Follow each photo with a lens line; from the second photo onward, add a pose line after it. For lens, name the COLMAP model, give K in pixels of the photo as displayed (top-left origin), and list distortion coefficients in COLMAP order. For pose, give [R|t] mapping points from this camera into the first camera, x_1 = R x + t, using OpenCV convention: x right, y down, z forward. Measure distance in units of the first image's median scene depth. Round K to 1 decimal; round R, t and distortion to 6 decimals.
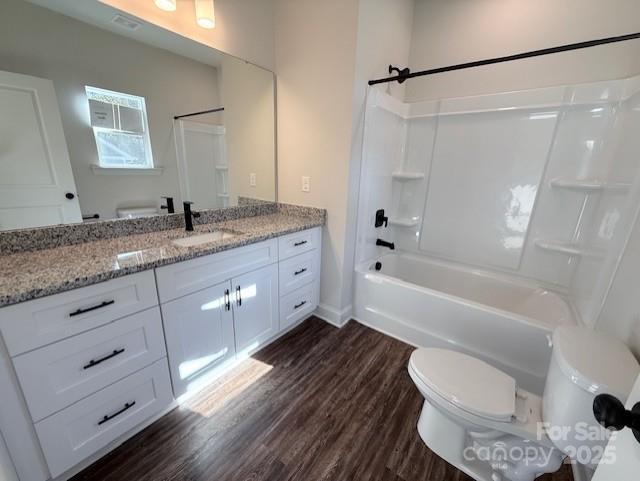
lens RADIAL K [[255.9, 0, 318.3], [0, 255.9, 241.4], [0, 0, 1]] dist [-0.001372, 0.000442]
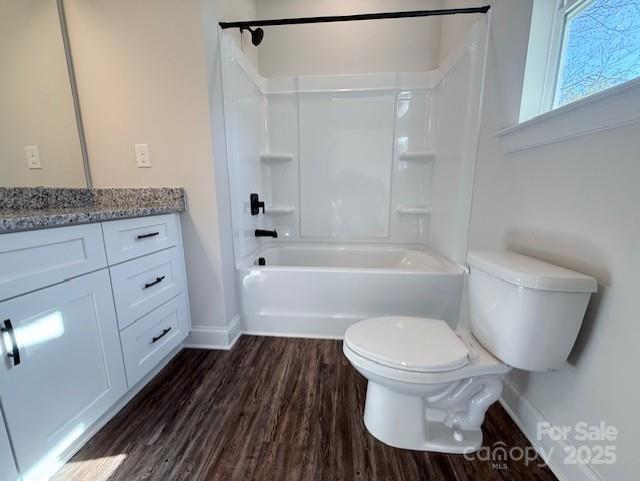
lens RADIAL K [[255.9, 0, 320.3], [0, 255.9, 240.5], [0, 0, 1]] dist [-0.001372, 0.000442]
pose [[0.838642, -0.134168, 0.527900, -0.049673], [0.178889, 0.983272, -0.034289, 0.121690], [-0.514468, 0.123192, 0.848614, 0.248258]]
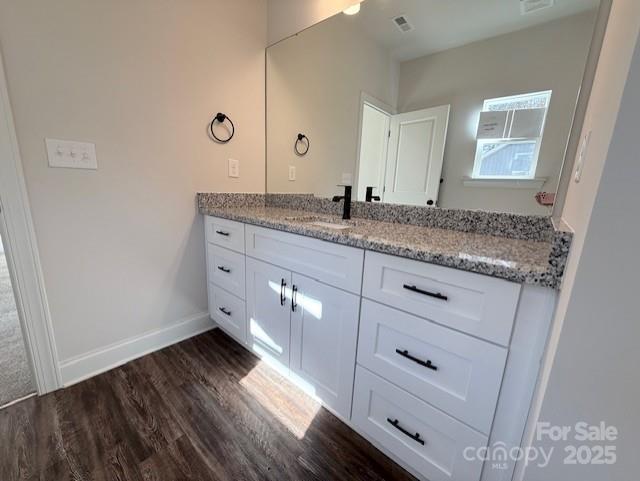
lens RADIAL K [[255.9, 0, 320.8], [0, 255.9, 238.2], [0, 0, 1]] dist [-0.001372, 0.000442]
pose [[-0.061284, 0.161643, -0.984945, 0.350816], [-0.314750, 0.933321, 0.172755, -0.097266], [0.947194, 0.320598, -0.006320, 0.852902]]
